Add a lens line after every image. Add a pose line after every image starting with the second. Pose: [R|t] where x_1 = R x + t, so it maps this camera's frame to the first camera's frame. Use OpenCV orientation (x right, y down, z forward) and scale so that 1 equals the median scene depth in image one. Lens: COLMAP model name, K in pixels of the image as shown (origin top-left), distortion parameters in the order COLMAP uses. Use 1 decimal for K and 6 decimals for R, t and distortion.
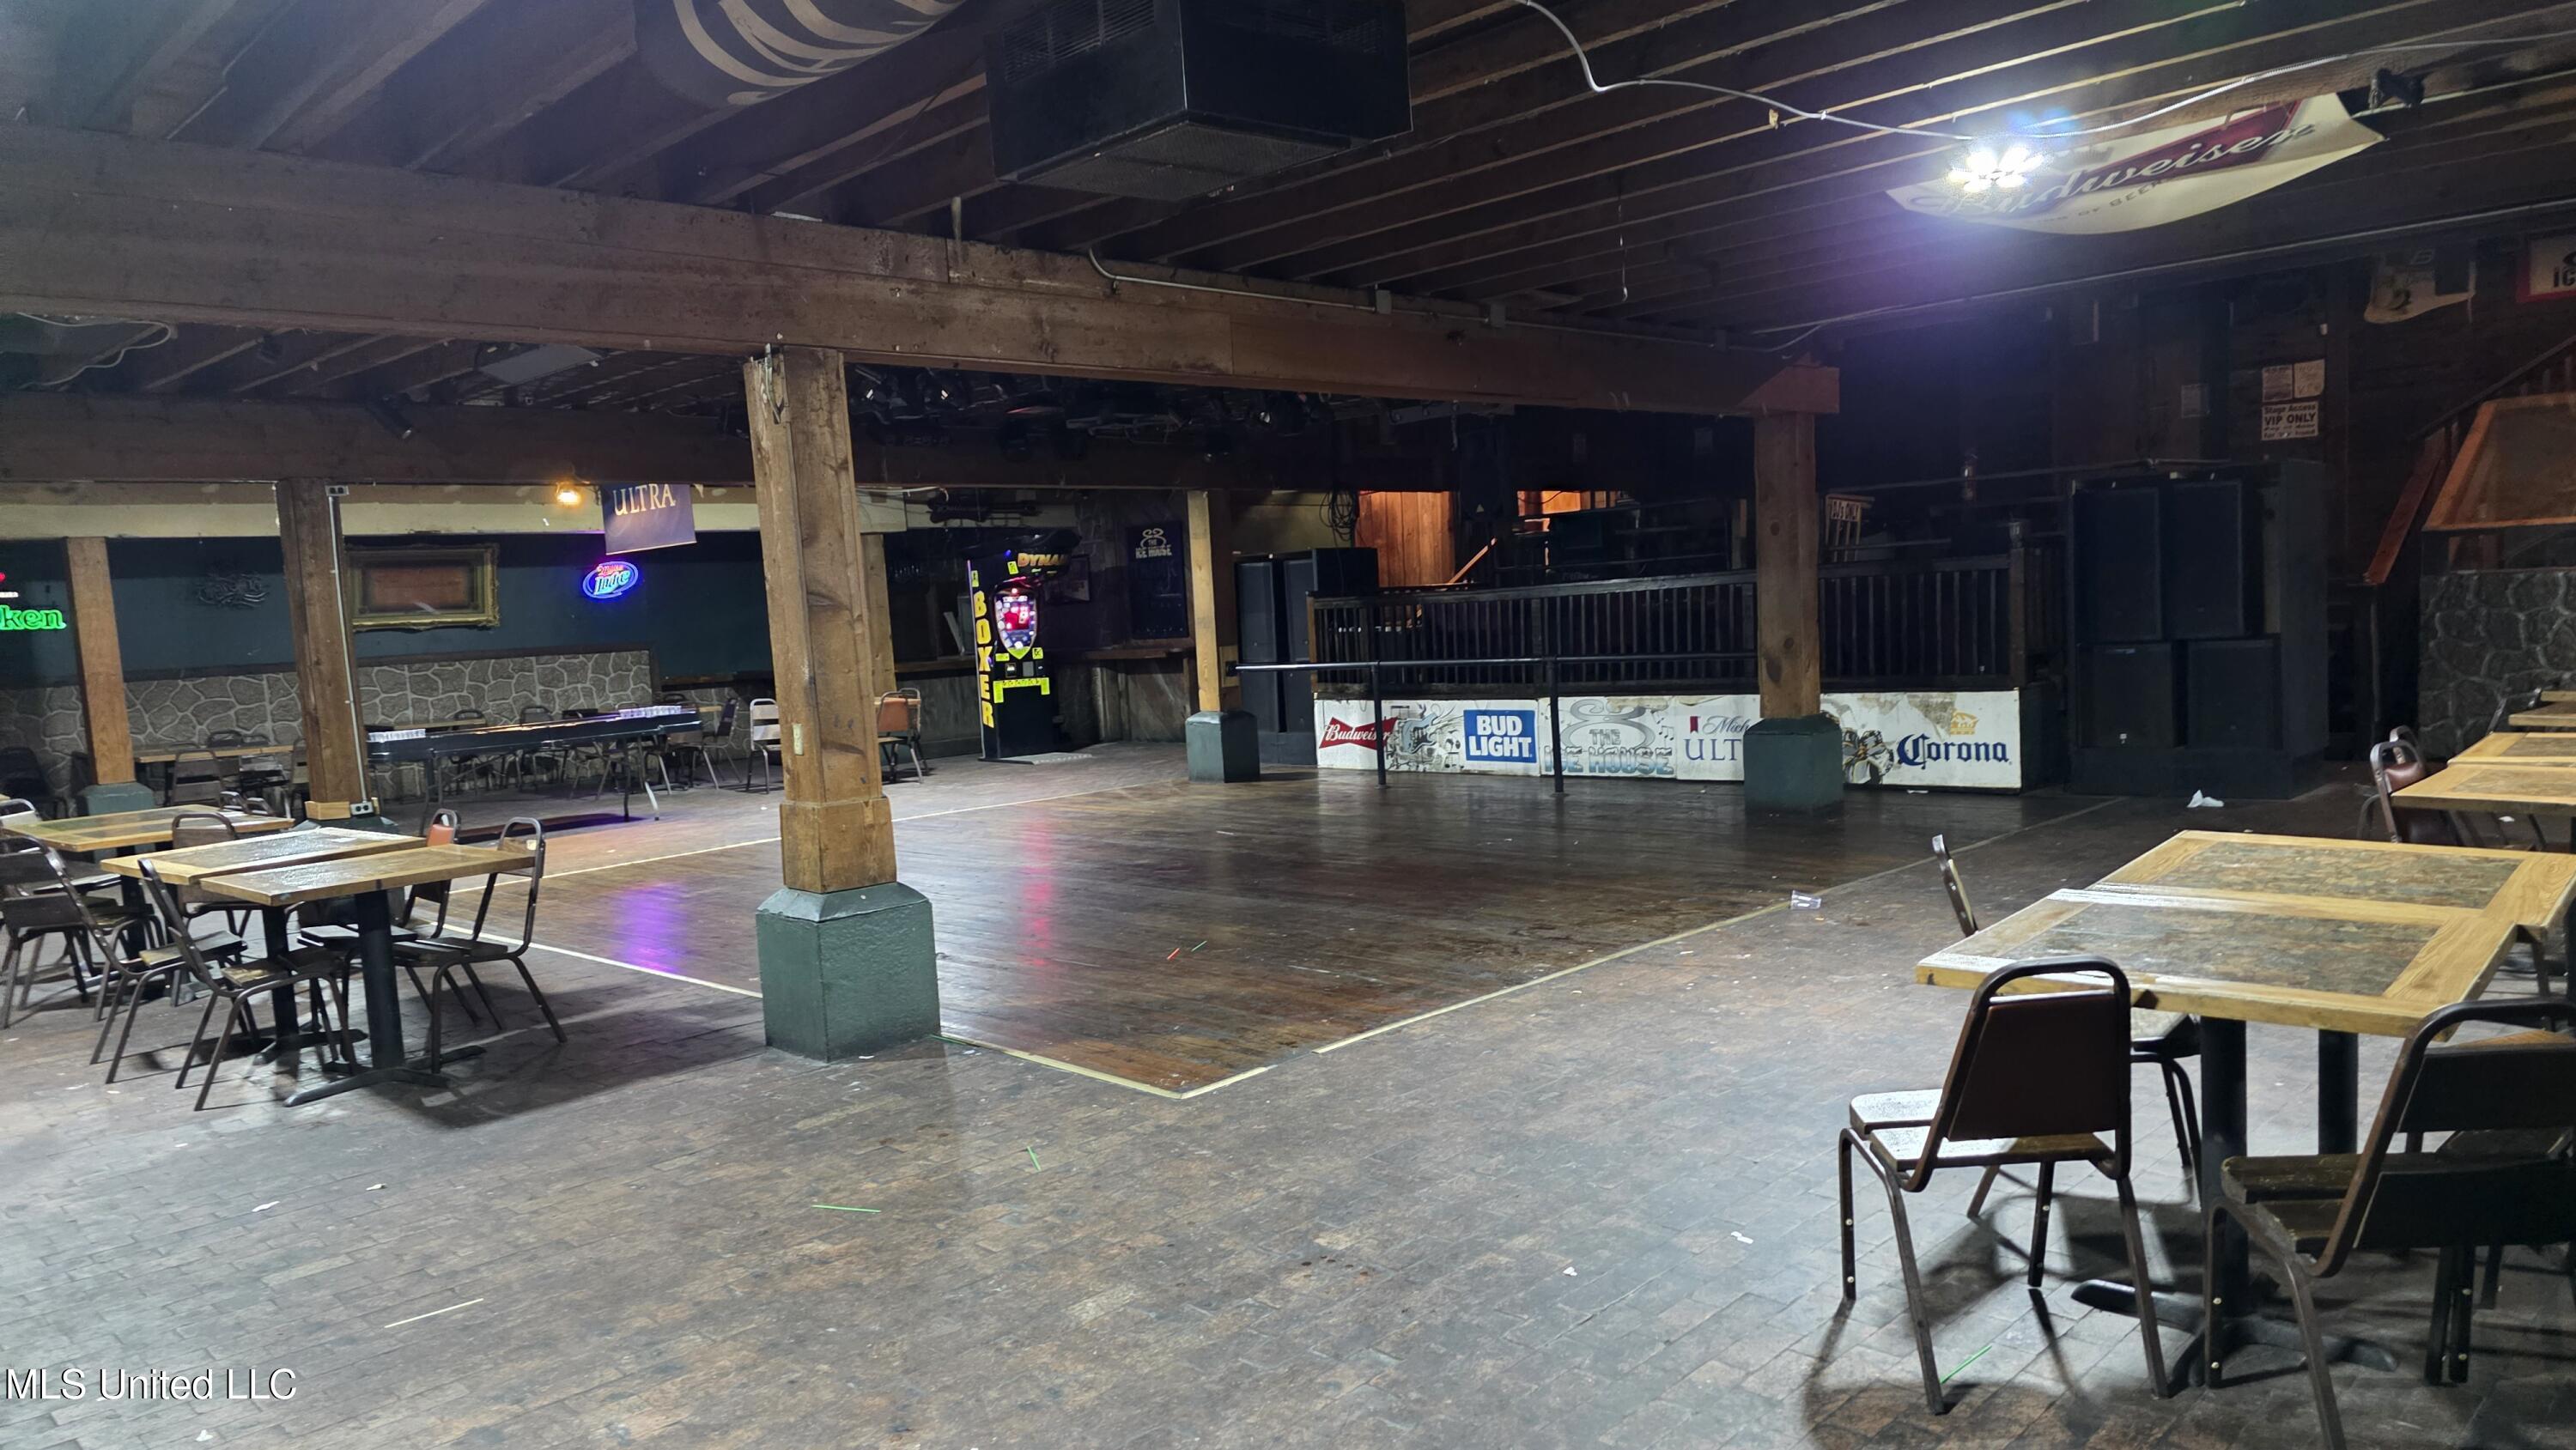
lens RADIAL K [[1714.1, 0, 1297.5], [0, 1714.1, 736.2], [0, 0, 1]] dist [0.081212, -0.082889]
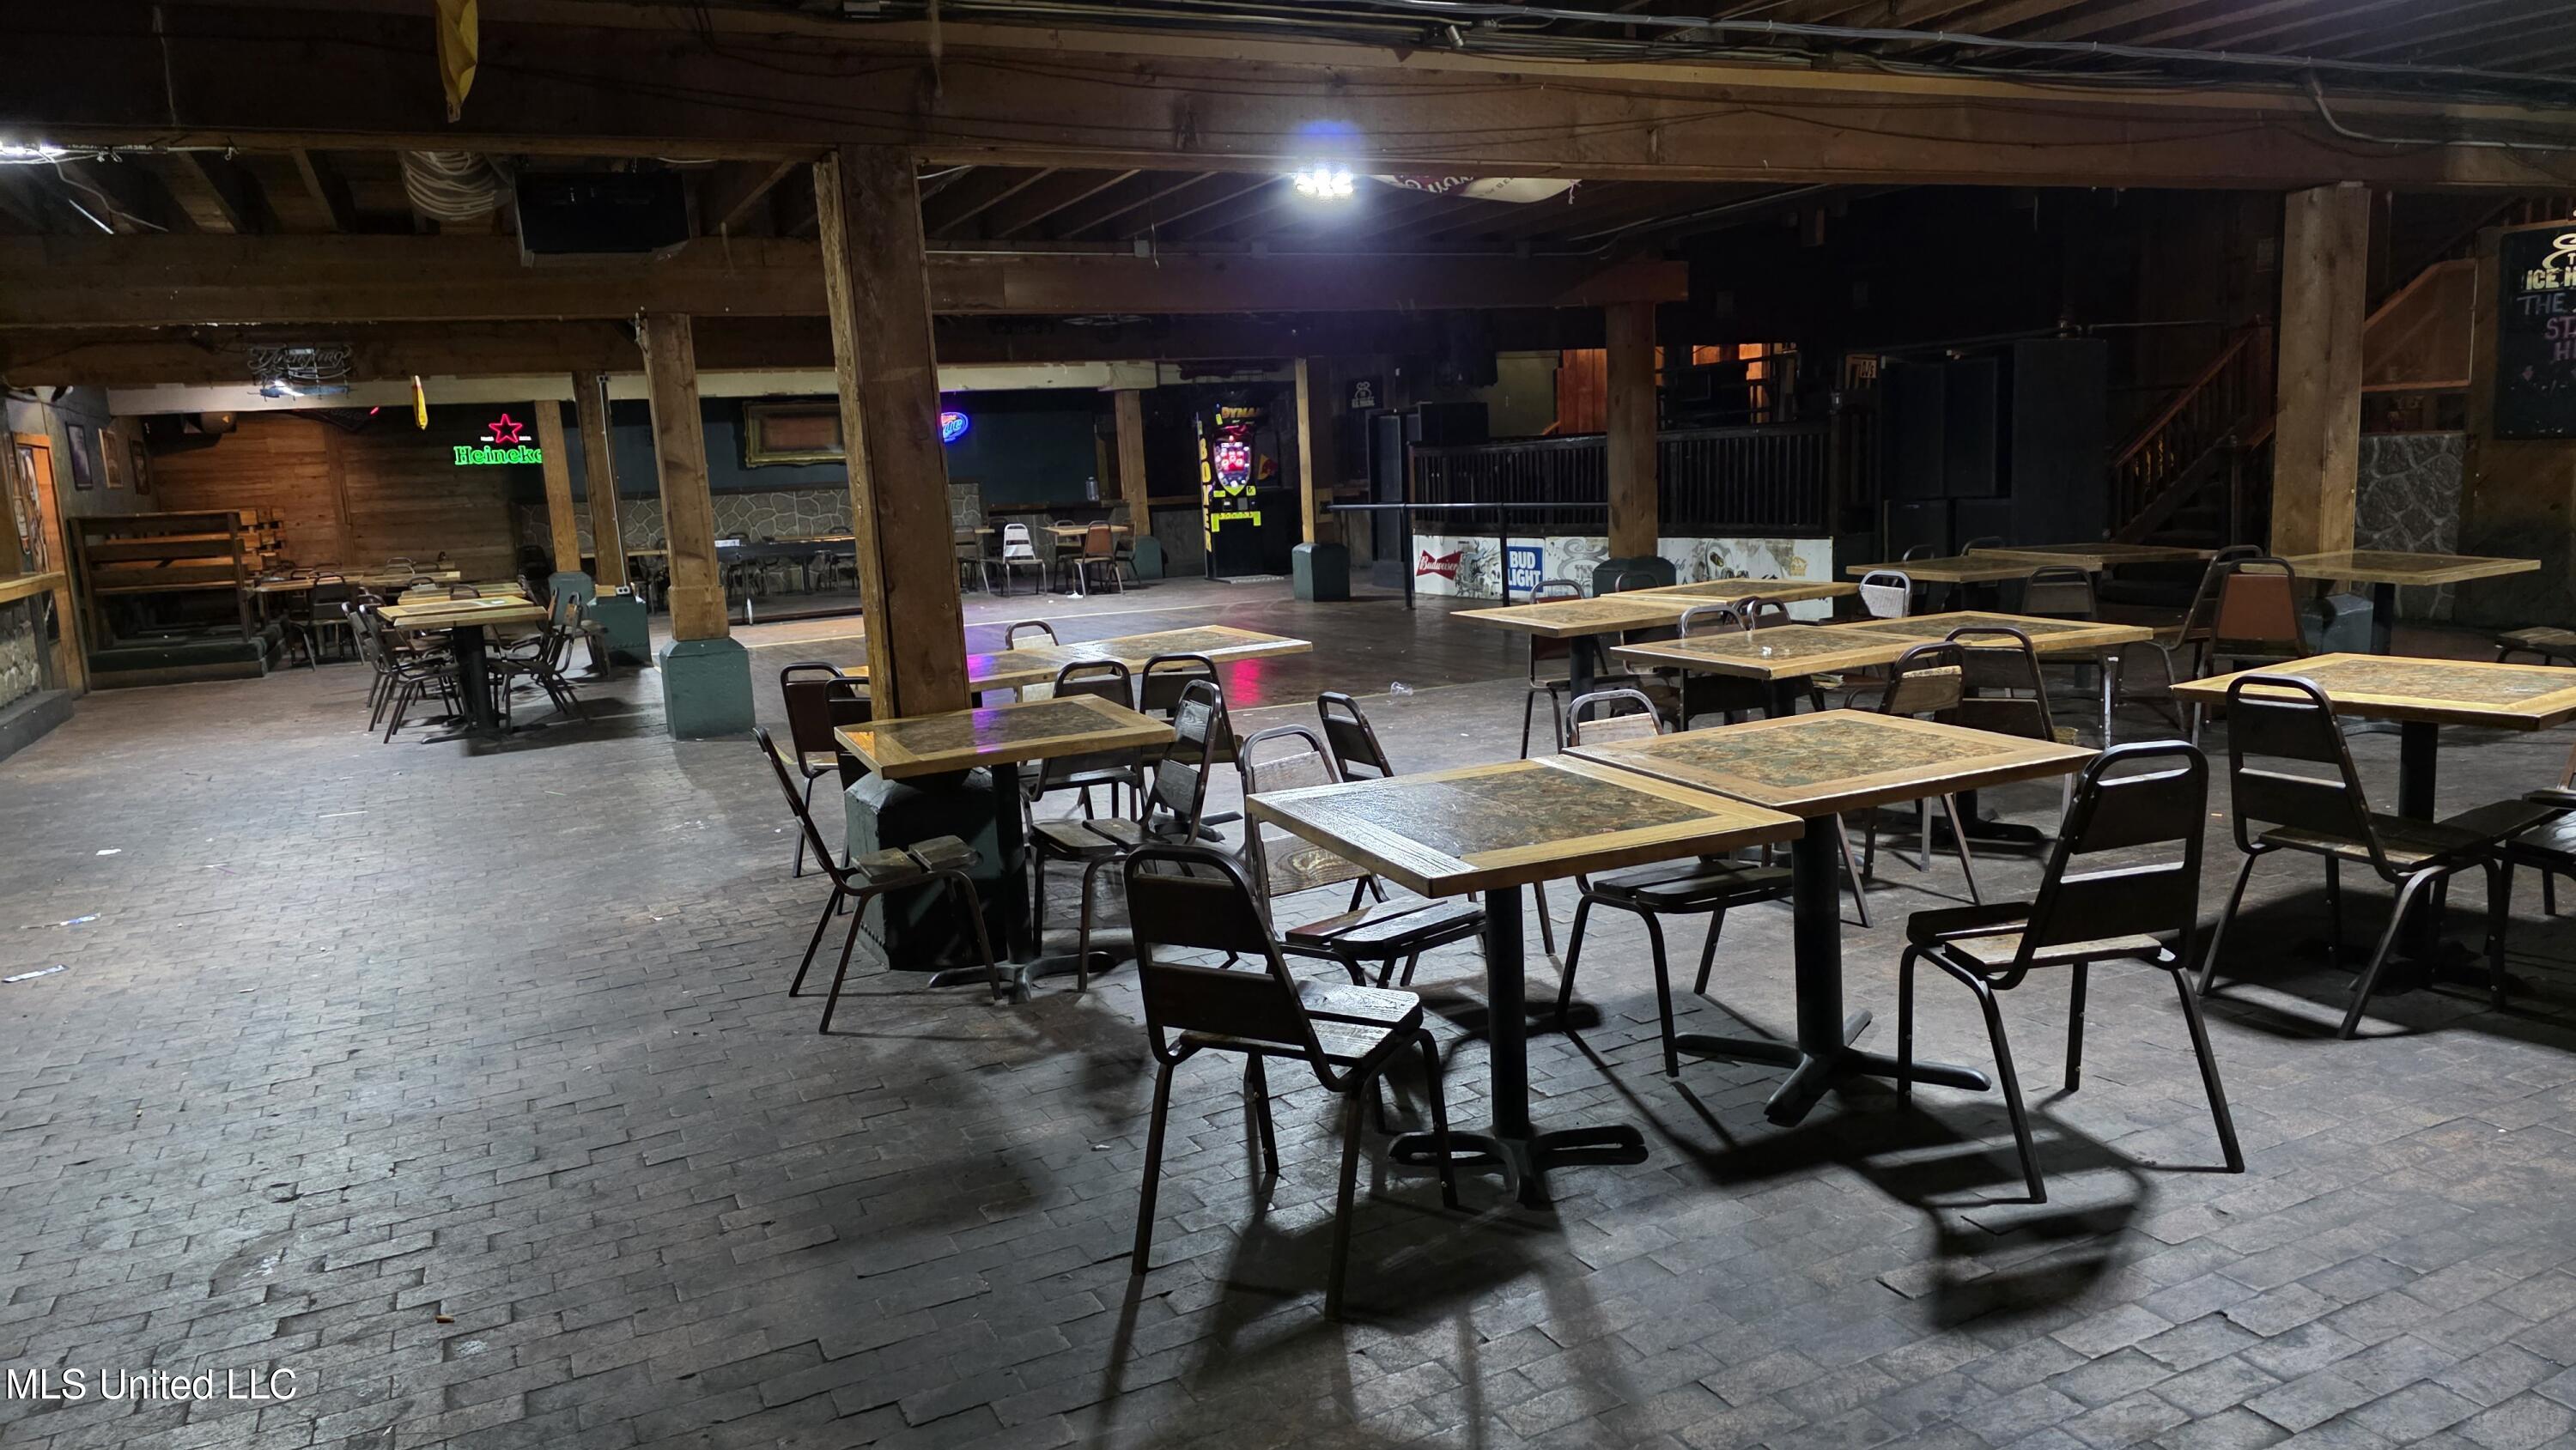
lens RADIAL K [[1714.1, 0, 1290.4], [0, 1714.1, 726.2], [0, 0, 1]] dist [0.081212, -0.082889]
pose [[0.947231, 0.057595, -0.315336, 0.317733], [-0.028040, 0.994843, 0.097475, -0.003073], [0.319323, -0.083489, 0.943961, -0.159945]]
